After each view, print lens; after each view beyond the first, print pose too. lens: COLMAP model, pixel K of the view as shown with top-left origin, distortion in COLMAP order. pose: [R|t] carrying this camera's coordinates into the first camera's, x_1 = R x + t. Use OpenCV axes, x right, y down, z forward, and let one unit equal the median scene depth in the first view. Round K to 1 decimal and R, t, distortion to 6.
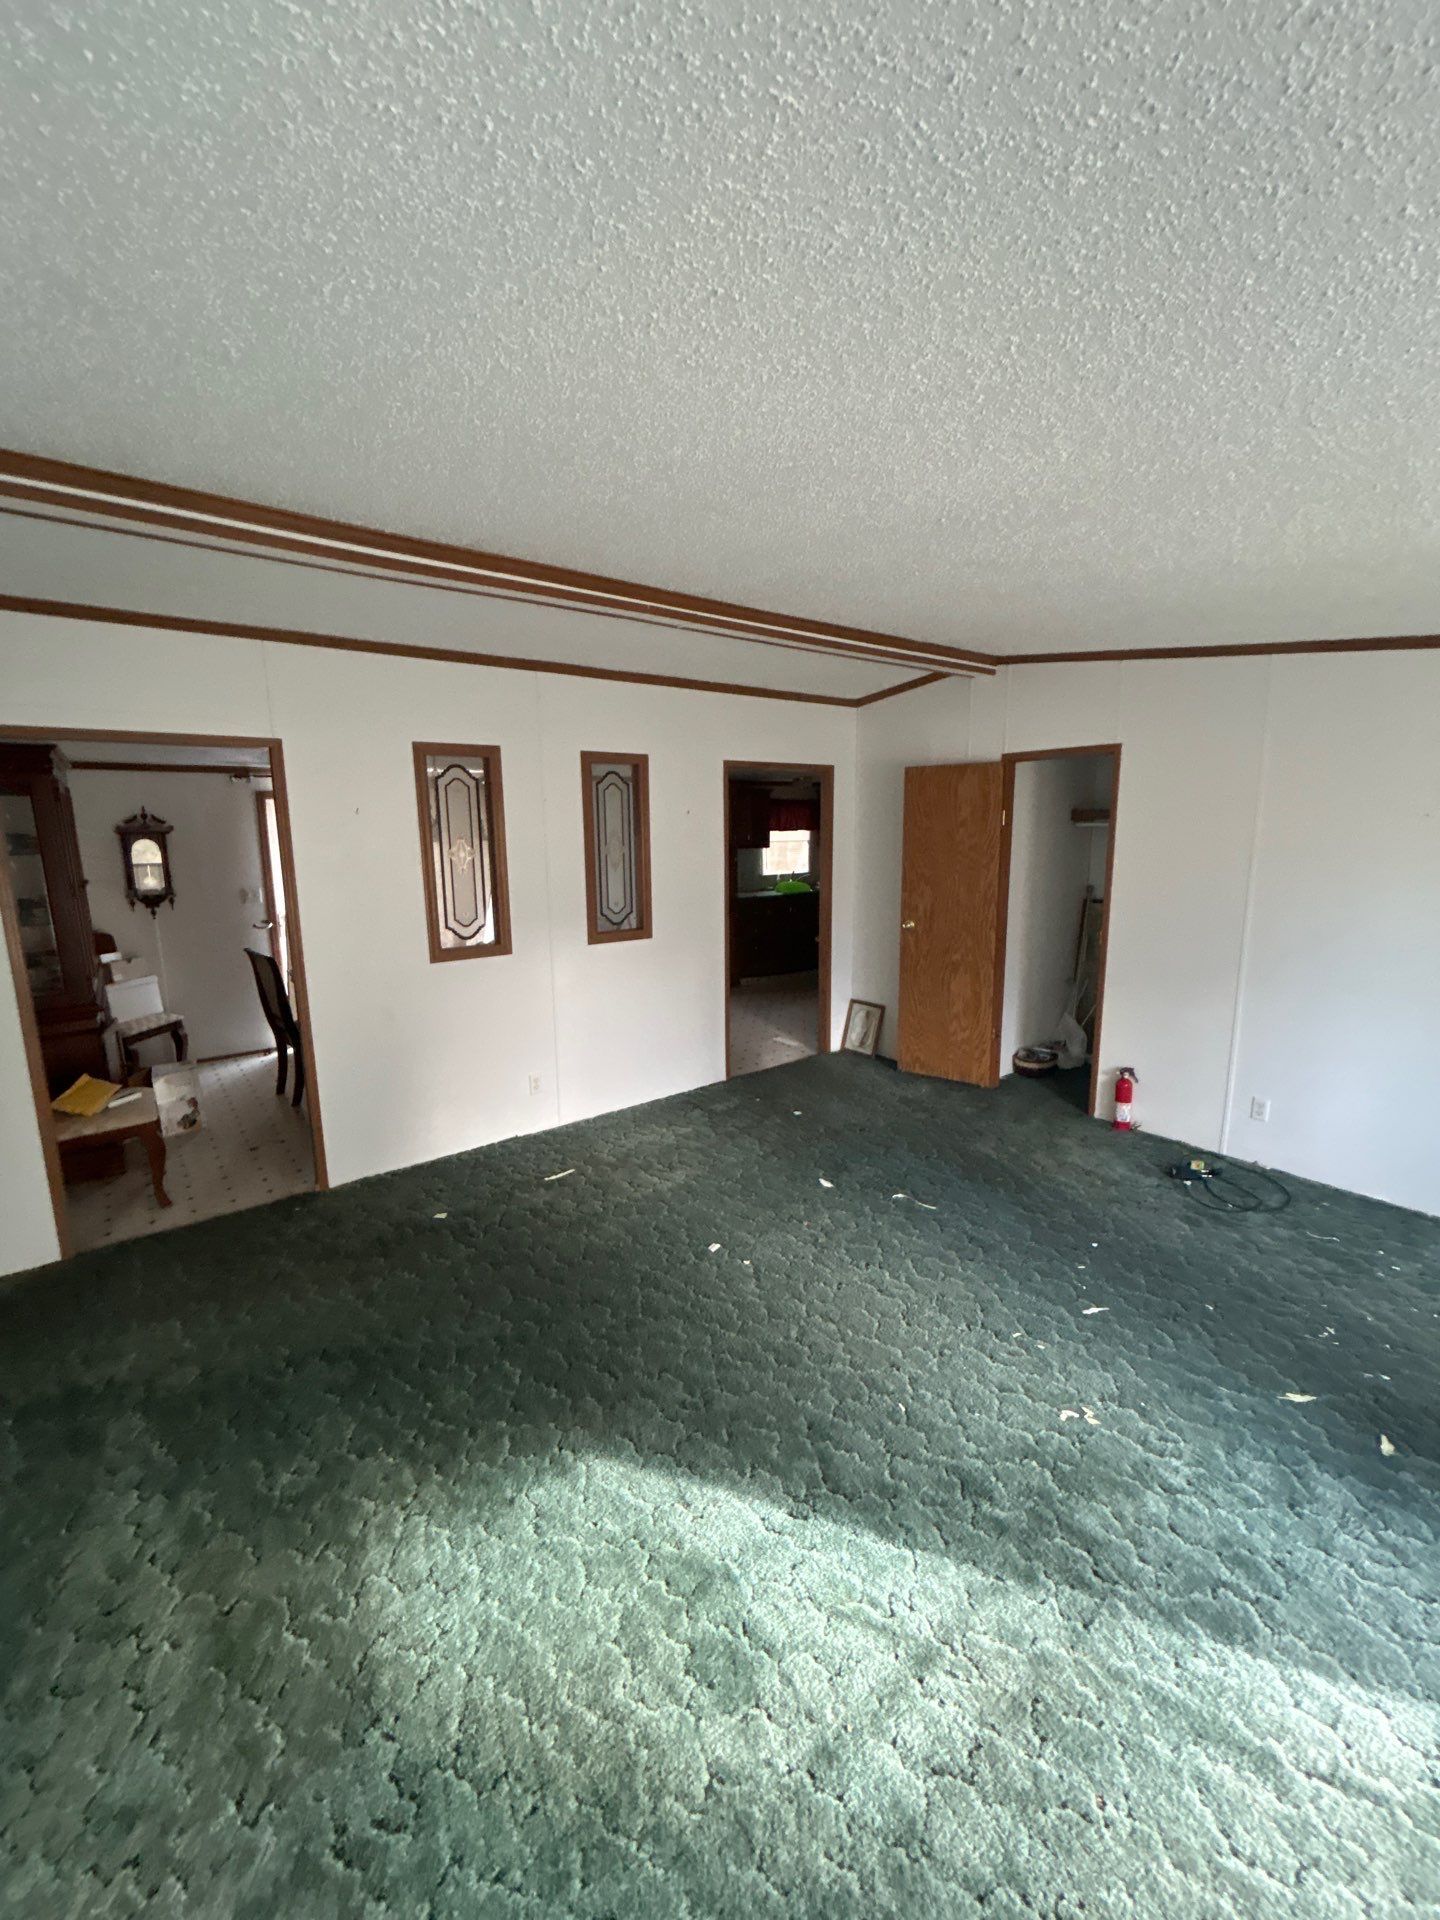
lens RADIAL K [[783.2, 0, 725.2], [0, 783.2, 955.0], [0, 0, 1]] dist [0.011248, -0.000196]
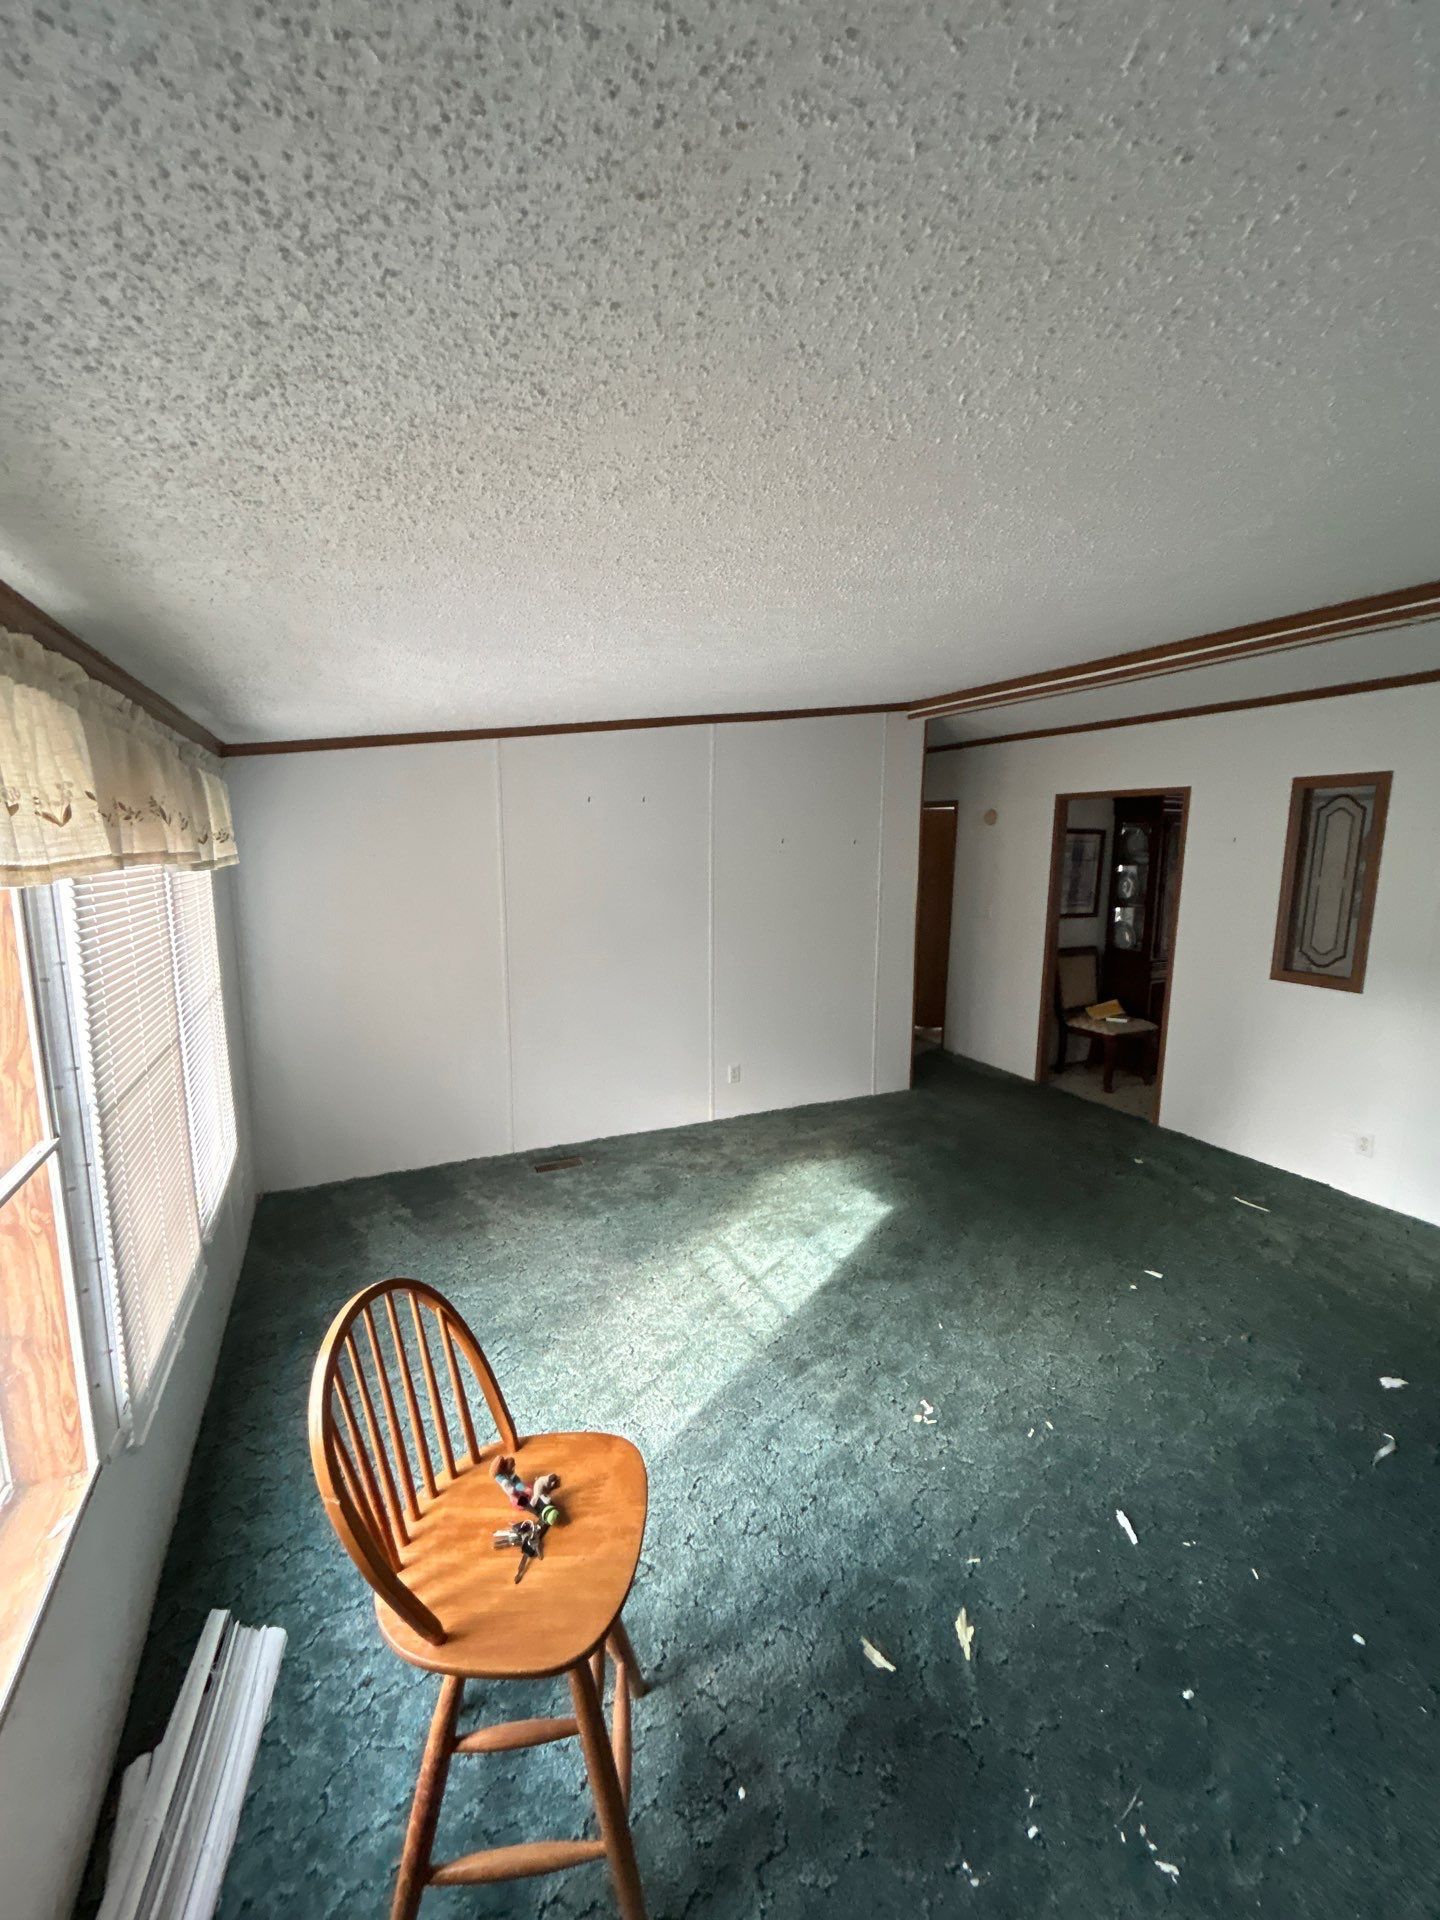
lens RADIAL K [[783.2, 0, 725.2], [0, 783.2, 955.0], [0, 0, 1]] dist [0.011248, -0.000196]
pose [[-0.218671, 0.152563, -0.963798, 0.923561], [-0.171208, 0.966382, 0.191817, -0.112122], [0.960662, 0.206955, -0.185200, 0.516731]]
